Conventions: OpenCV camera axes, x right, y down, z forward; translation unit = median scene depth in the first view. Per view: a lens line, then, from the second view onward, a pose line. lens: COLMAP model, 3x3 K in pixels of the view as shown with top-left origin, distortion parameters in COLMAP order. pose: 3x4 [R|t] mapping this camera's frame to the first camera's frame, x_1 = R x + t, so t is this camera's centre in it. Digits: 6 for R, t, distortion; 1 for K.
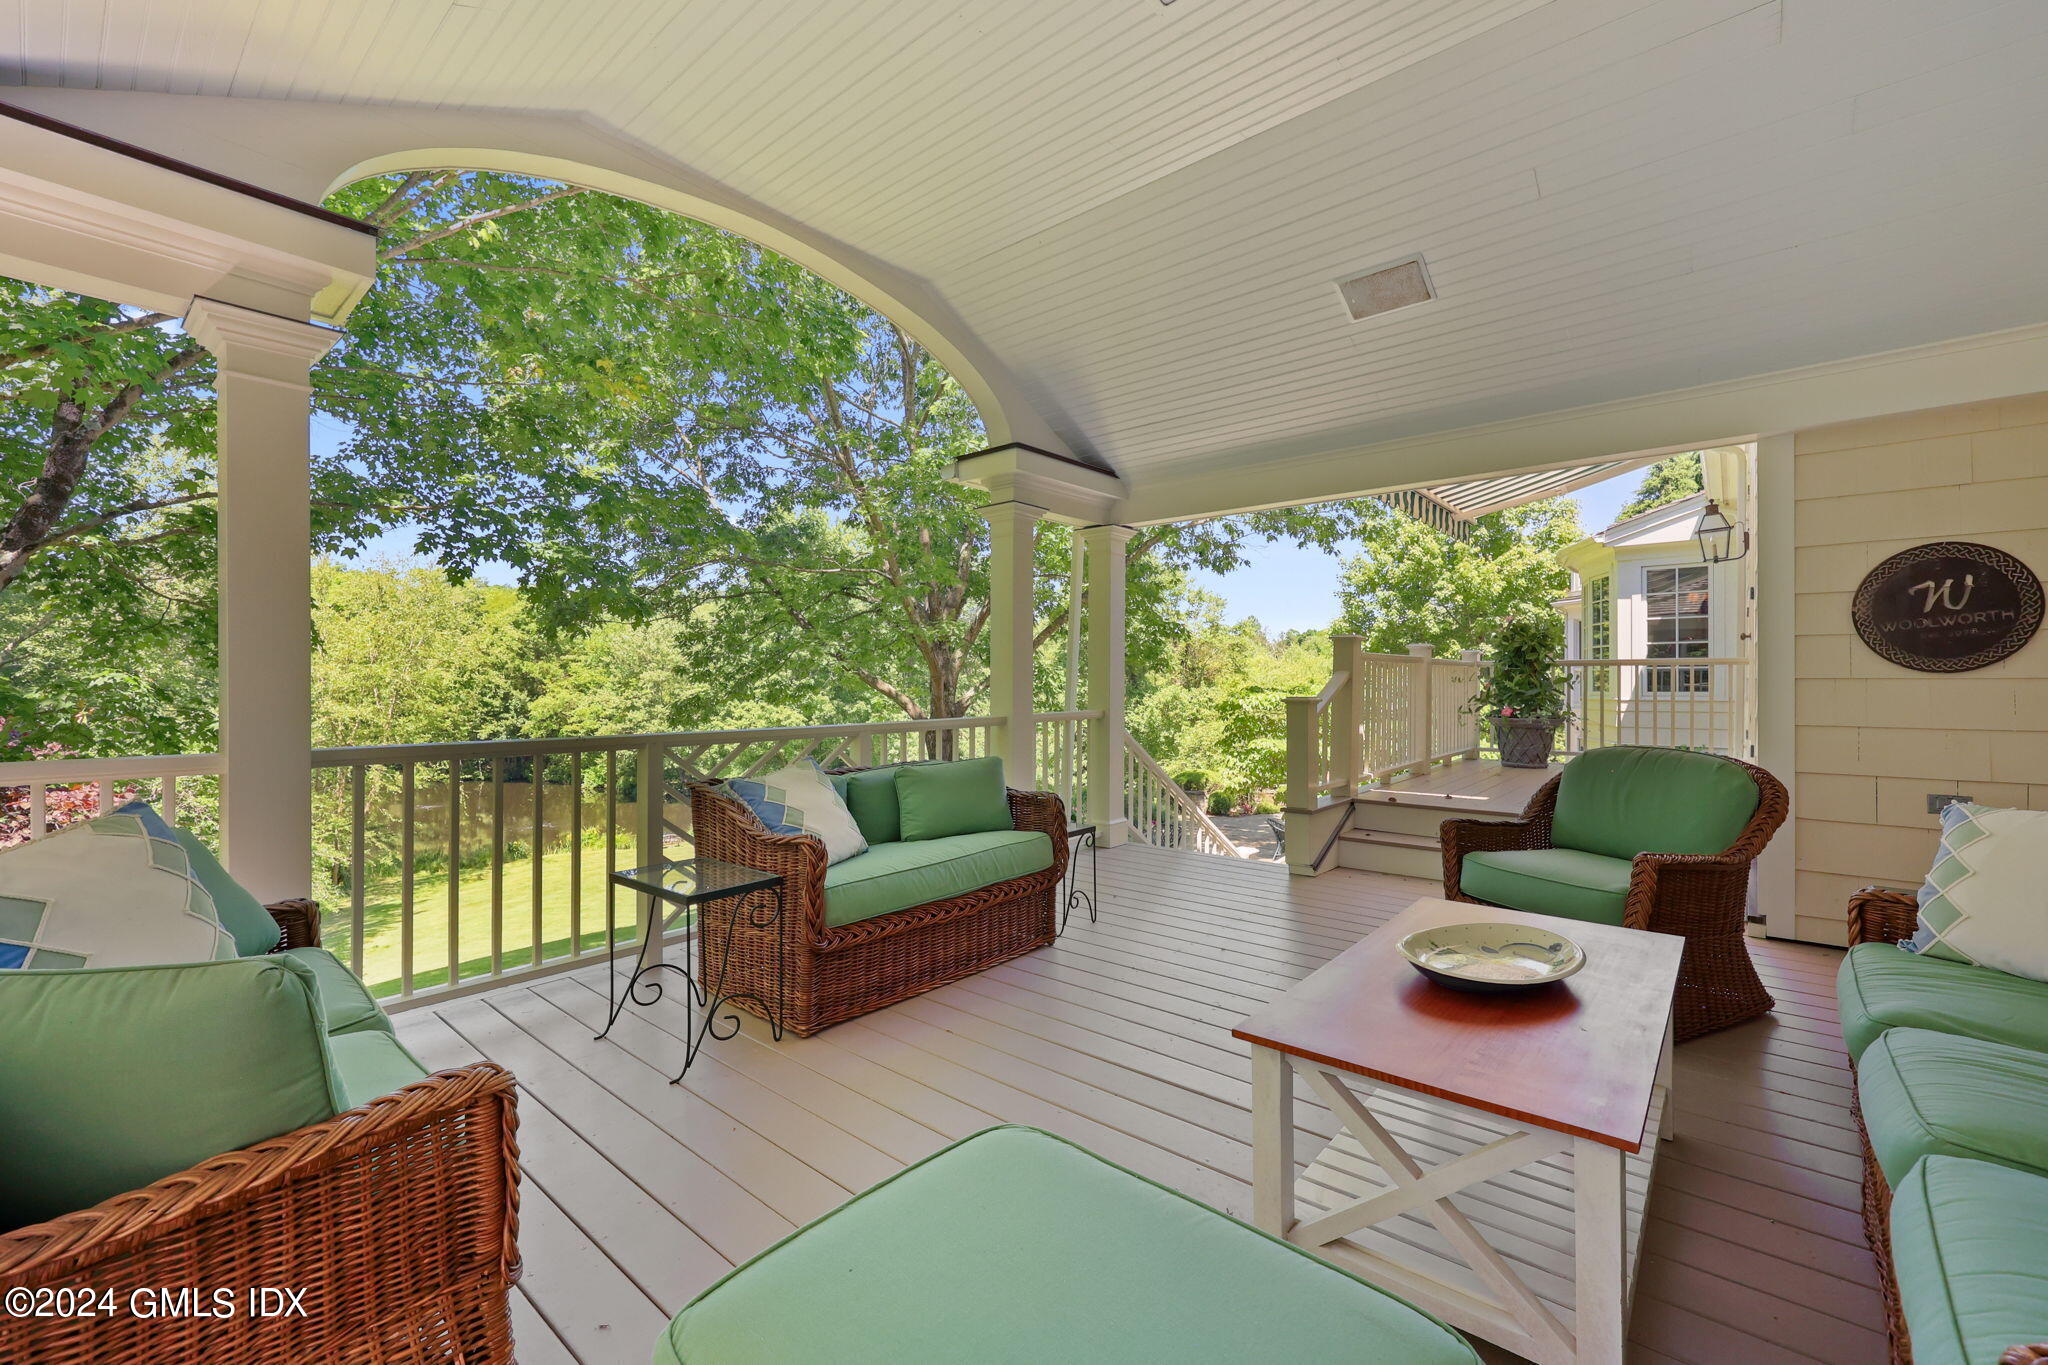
lens RADIAL K [[836.0, 0, 1023.2], [0, 836.0, 684.6], [0, 0, 1]] dist [-0.000541, -0.000134]
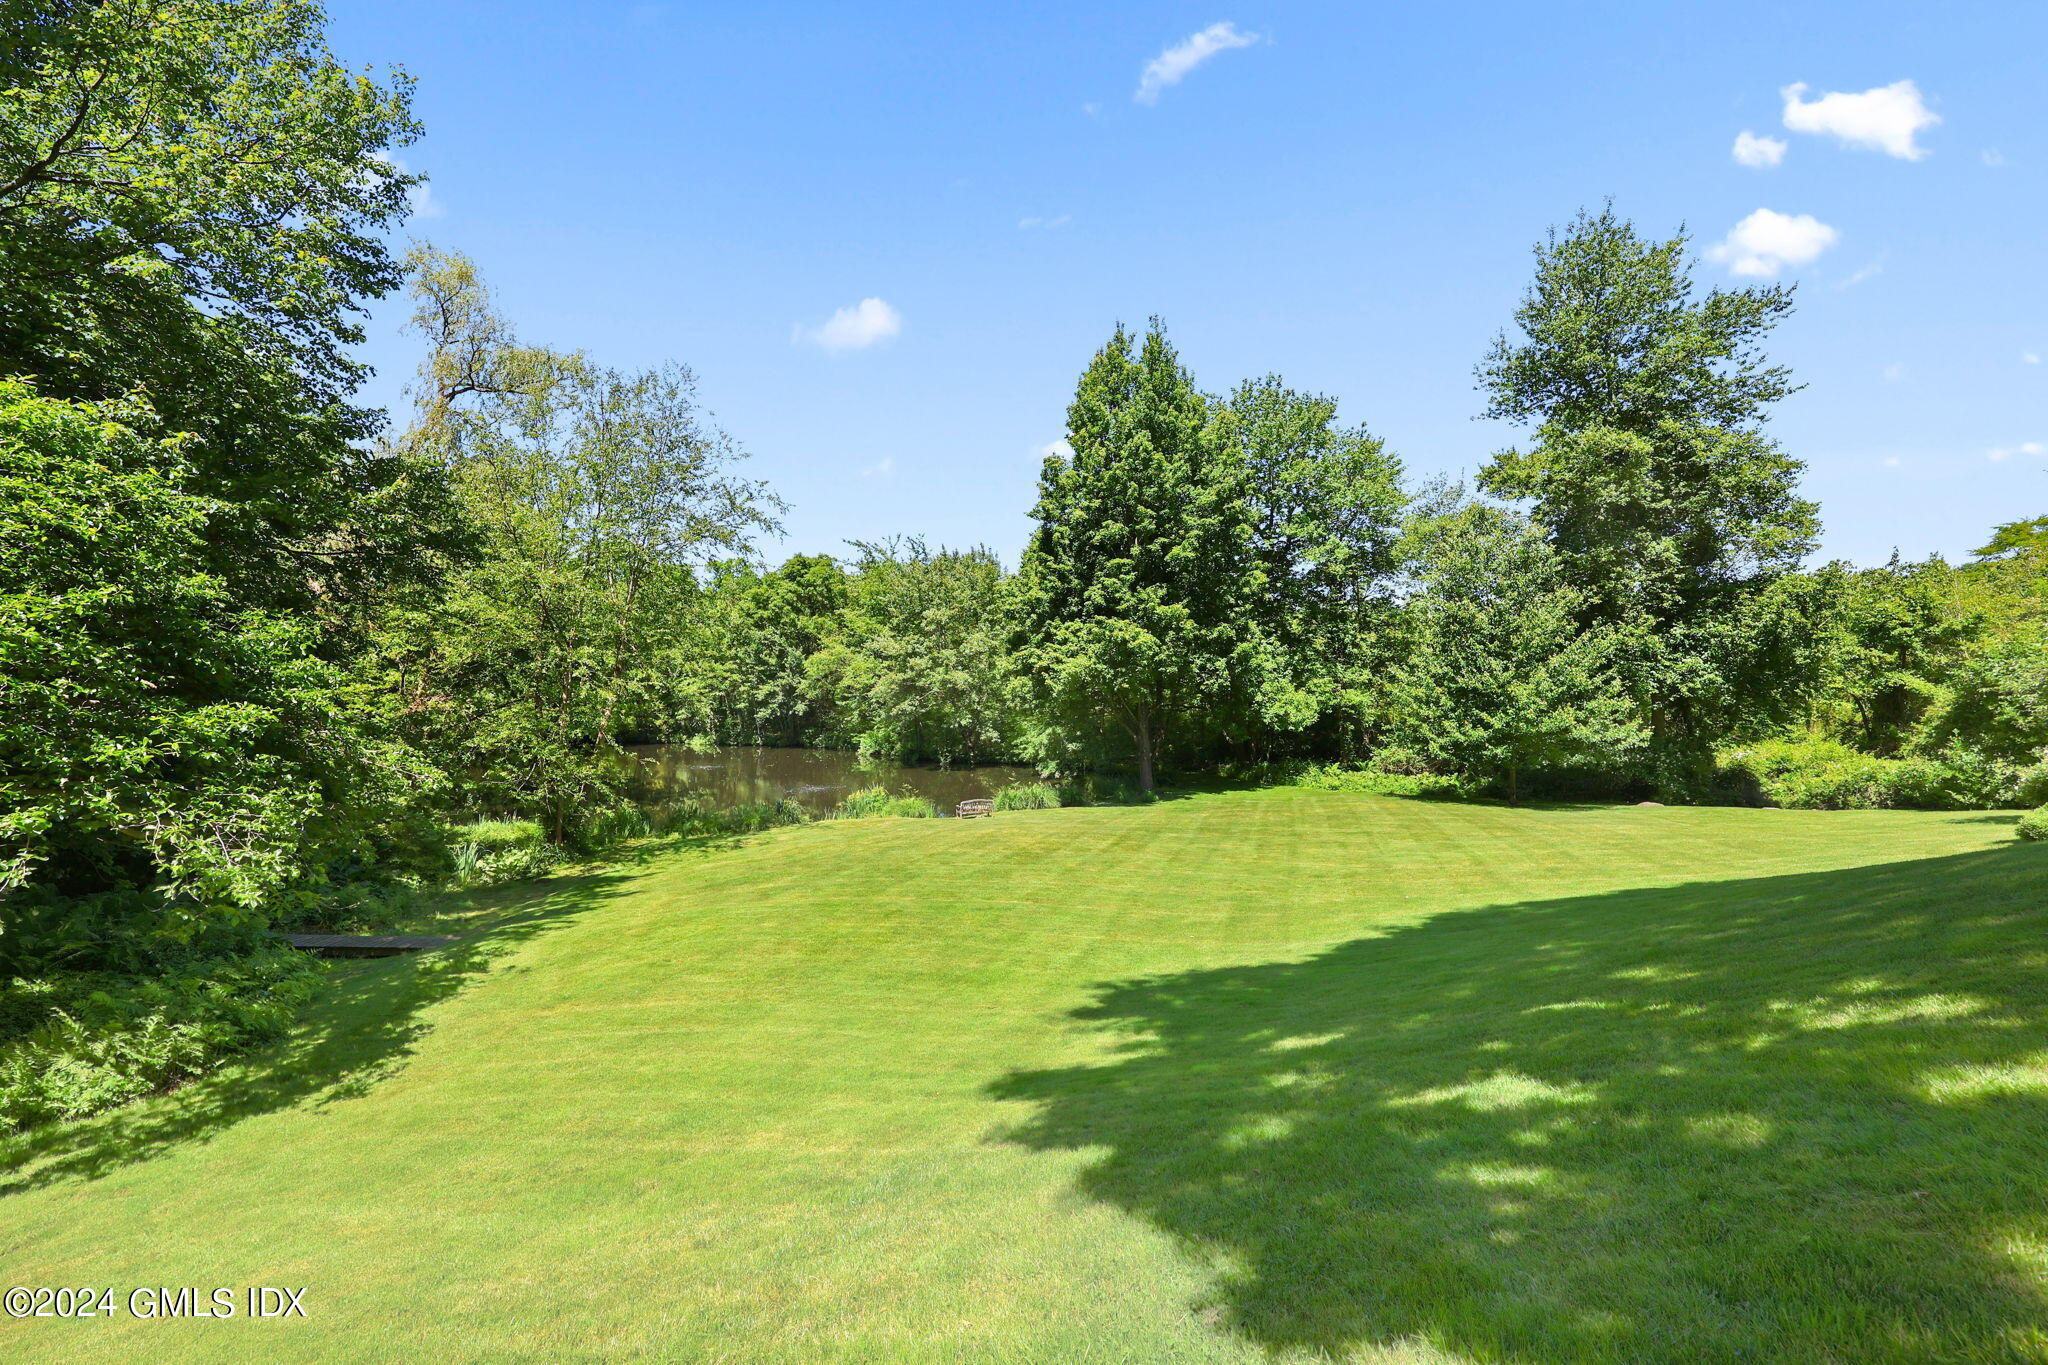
lens RADIAL K [[836.0, 0, 1026.9], [0, 836.0, 682.3], [0, 0, 1]] dist [-0.000541, -0.000134]
pose [[0.962004, -0.003852, -0.273009, -0.112663], [0.004125, 0.999991, 0.000426, 0.047551], [0.273005, -0.001536, 0.962011, 0.196282]]
